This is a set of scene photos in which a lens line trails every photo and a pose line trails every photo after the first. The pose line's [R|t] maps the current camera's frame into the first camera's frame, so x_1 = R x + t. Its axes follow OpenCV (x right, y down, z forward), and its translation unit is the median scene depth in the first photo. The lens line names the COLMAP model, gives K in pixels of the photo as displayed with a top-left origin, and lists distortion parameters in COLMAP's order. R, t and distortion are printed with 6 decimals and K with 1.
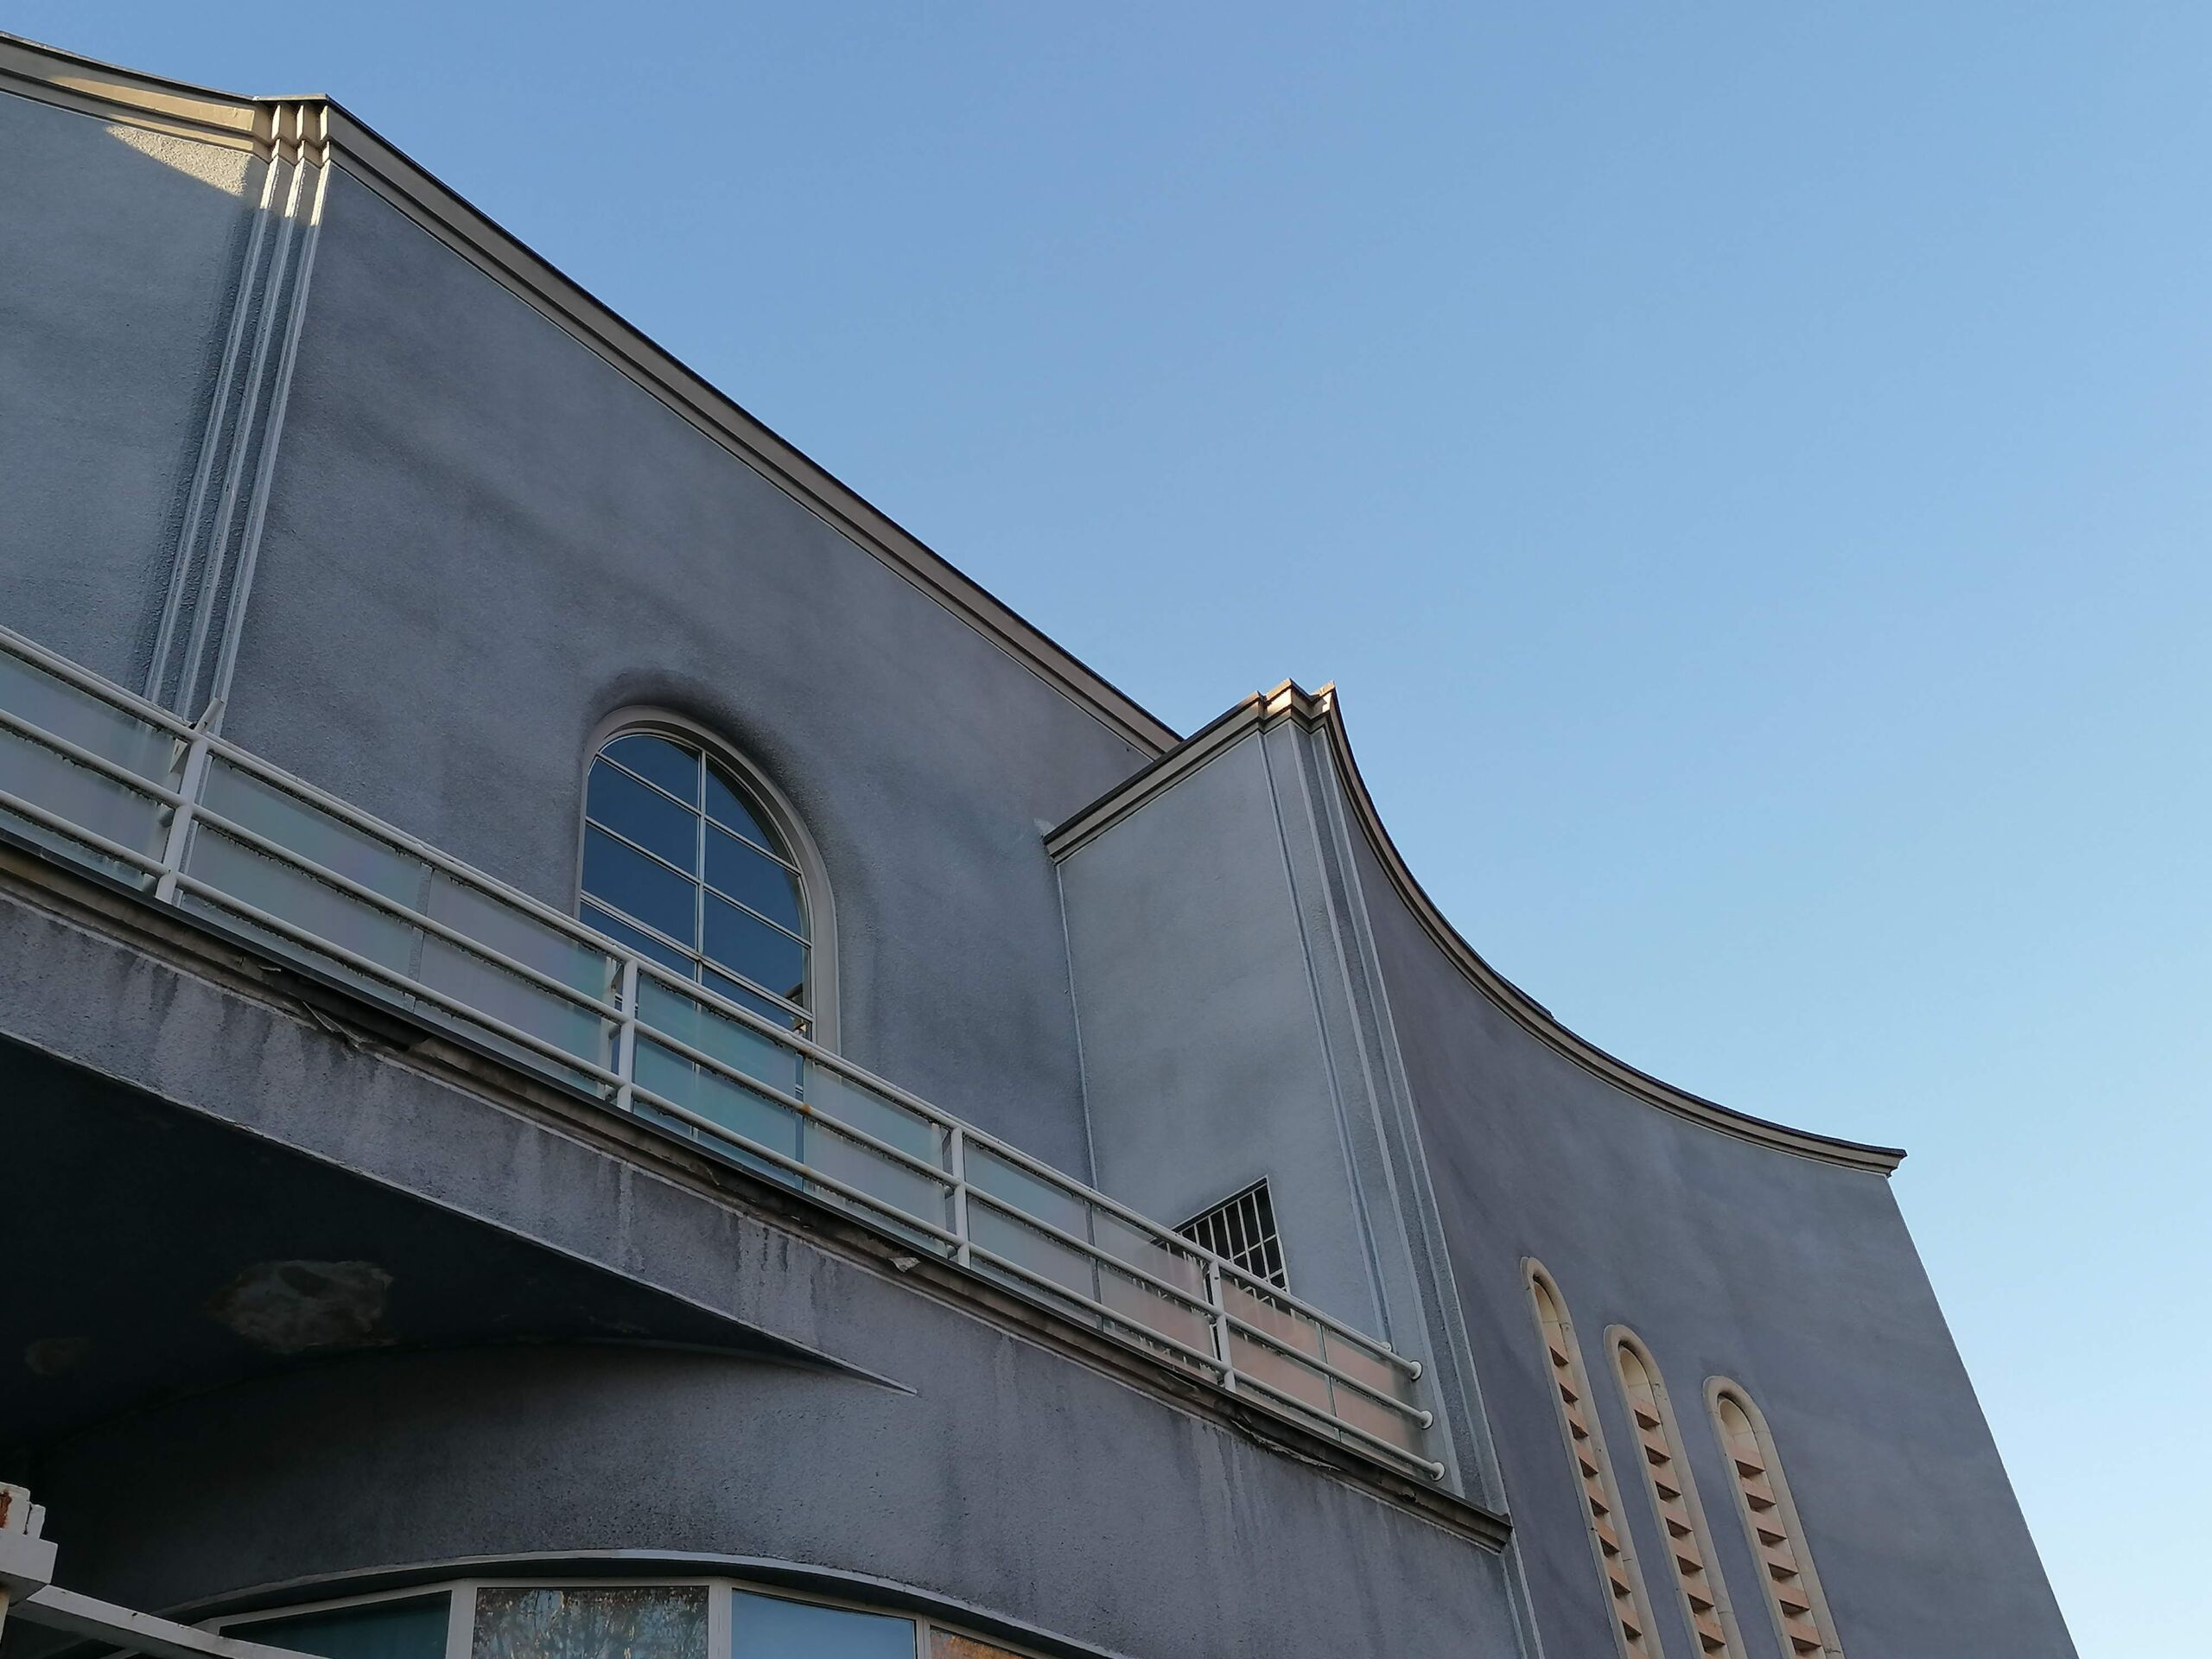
lens RADIAL K [[2218.2, 0, 1108.2], [0, 2218.2, 816.4], [0, 0, 1]] dist [0.104720, -0.112189]
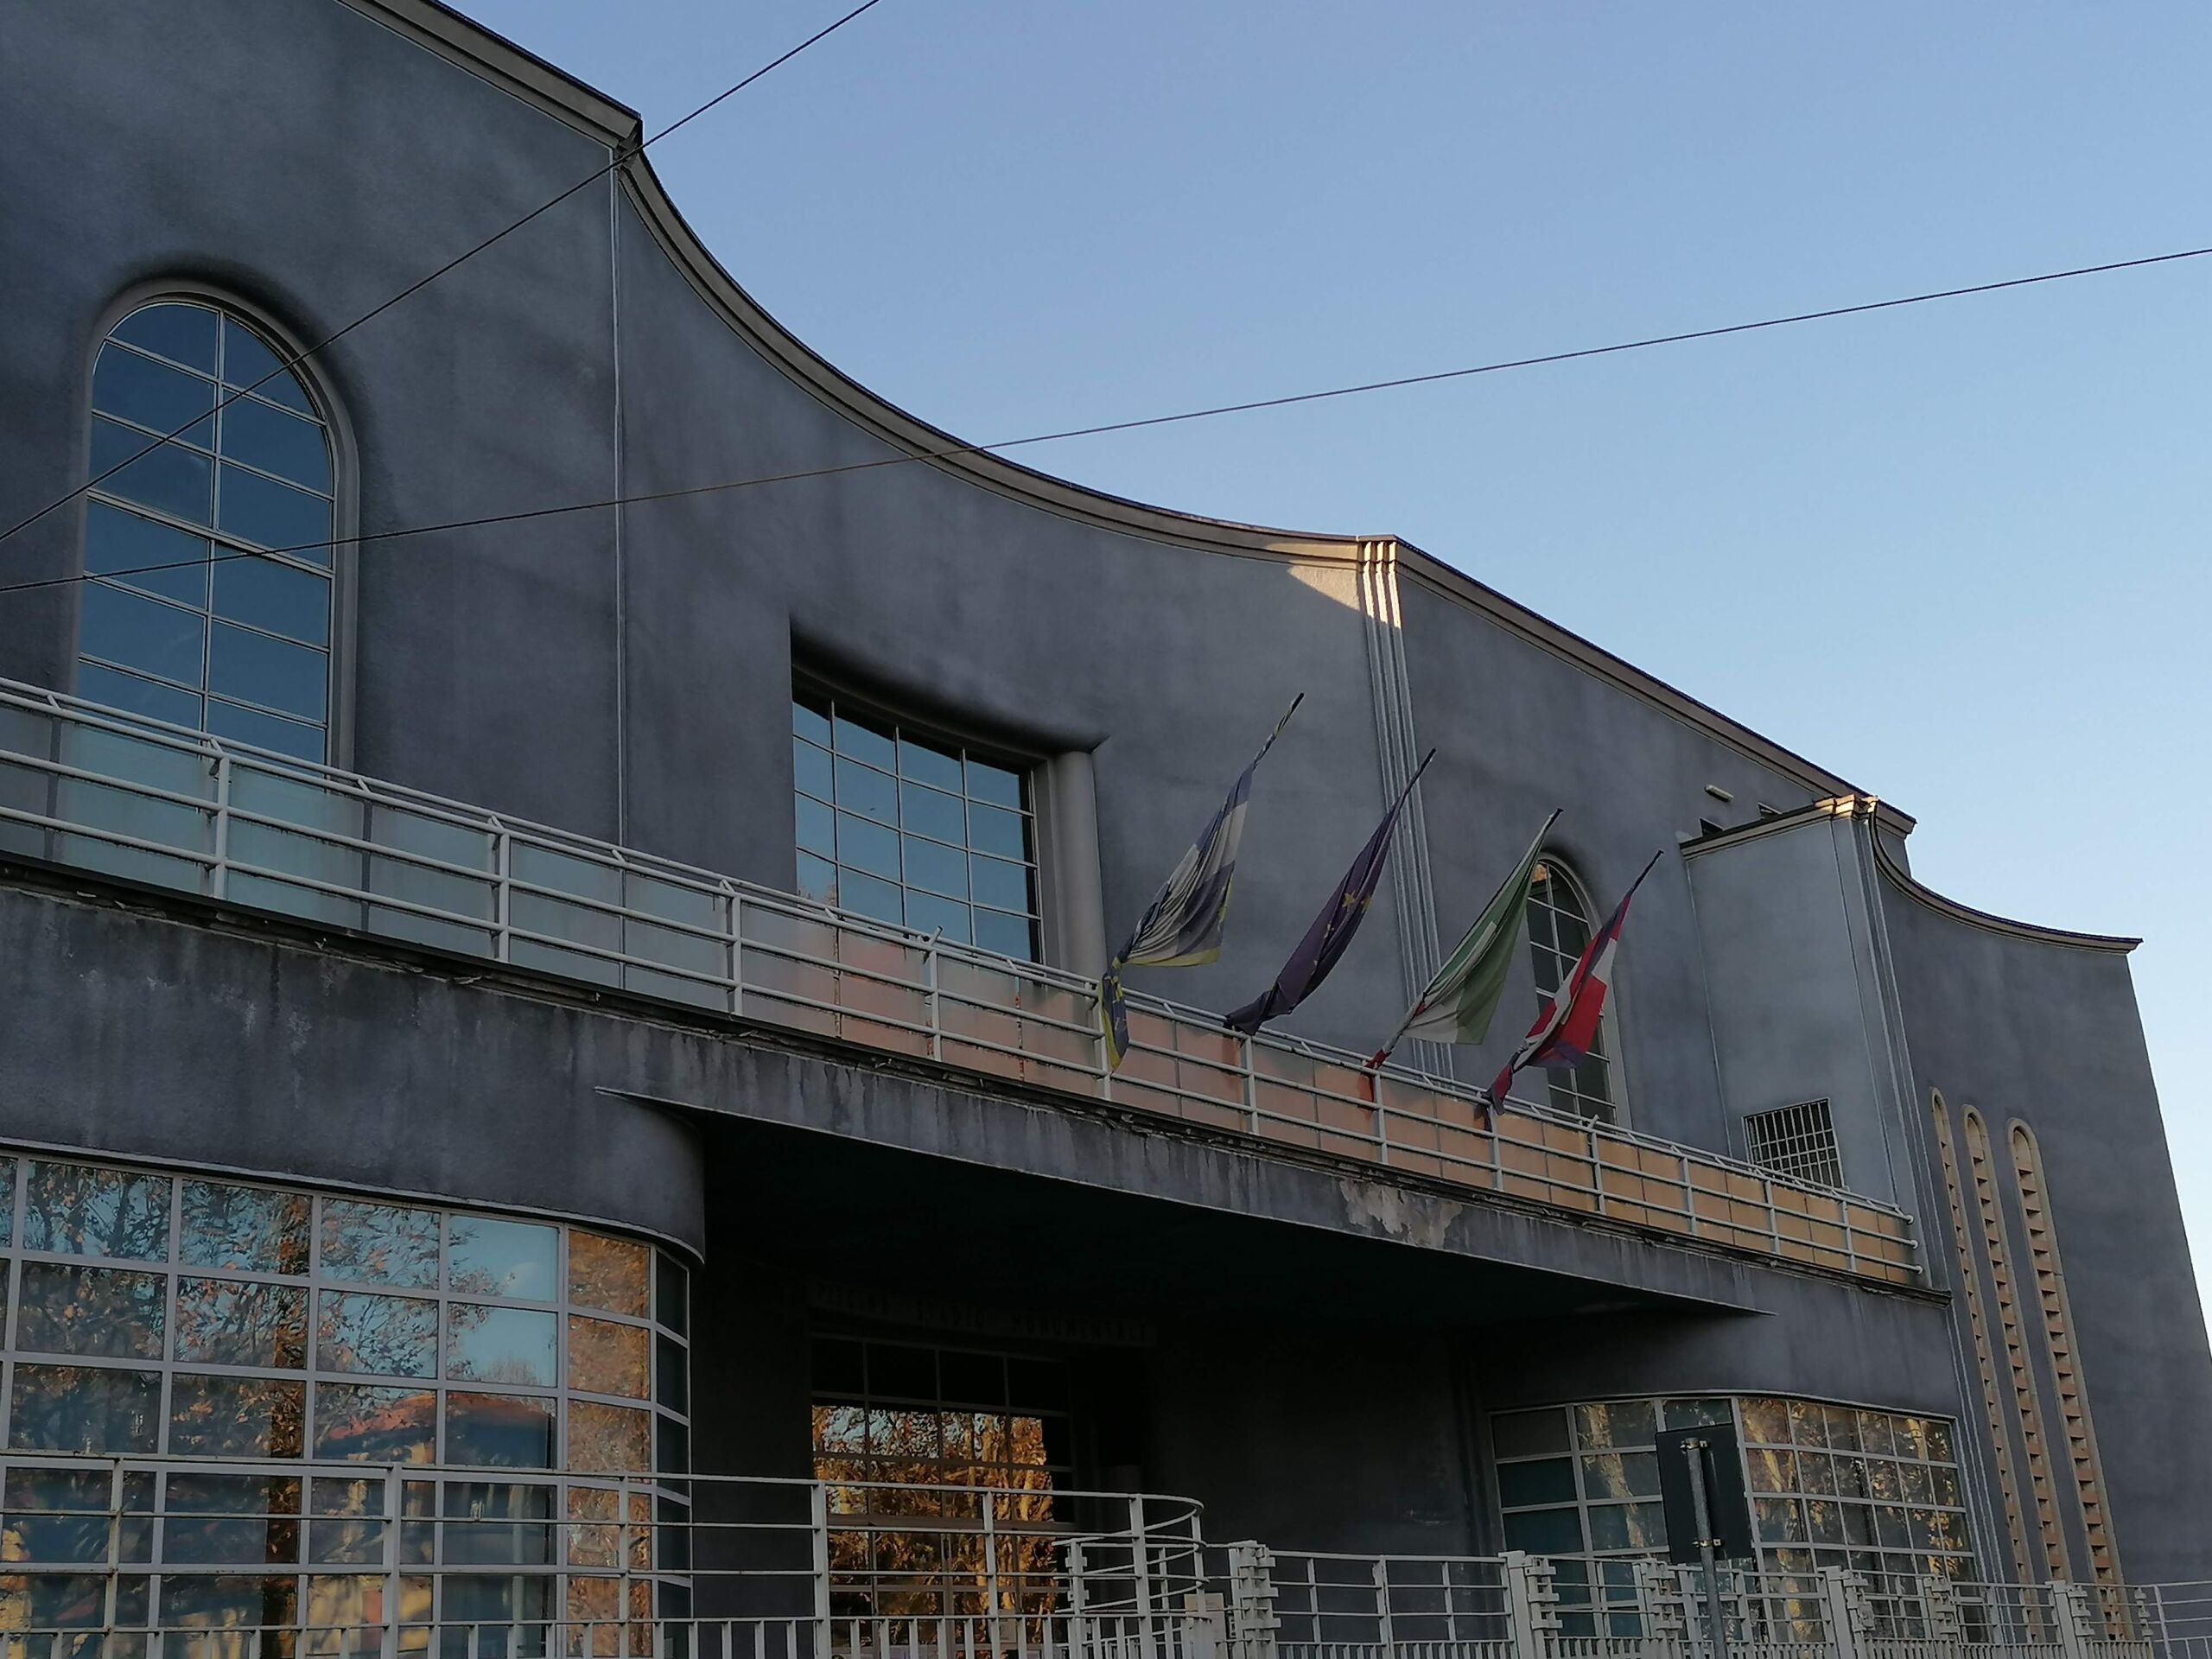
lens RADIAL K [[2742.6, 0, 1106.0], [0, 2742.6, 829.5], [0, 0, 1]] dist [0.174783, -0.371317]
pose [[0.998586, 0.045837, 0.026936, -0.627657], [-0.052537, 0.928436, 0.367759, -0.902287], [-0.008151, -0.368654, 0.929531, -1.138475]]
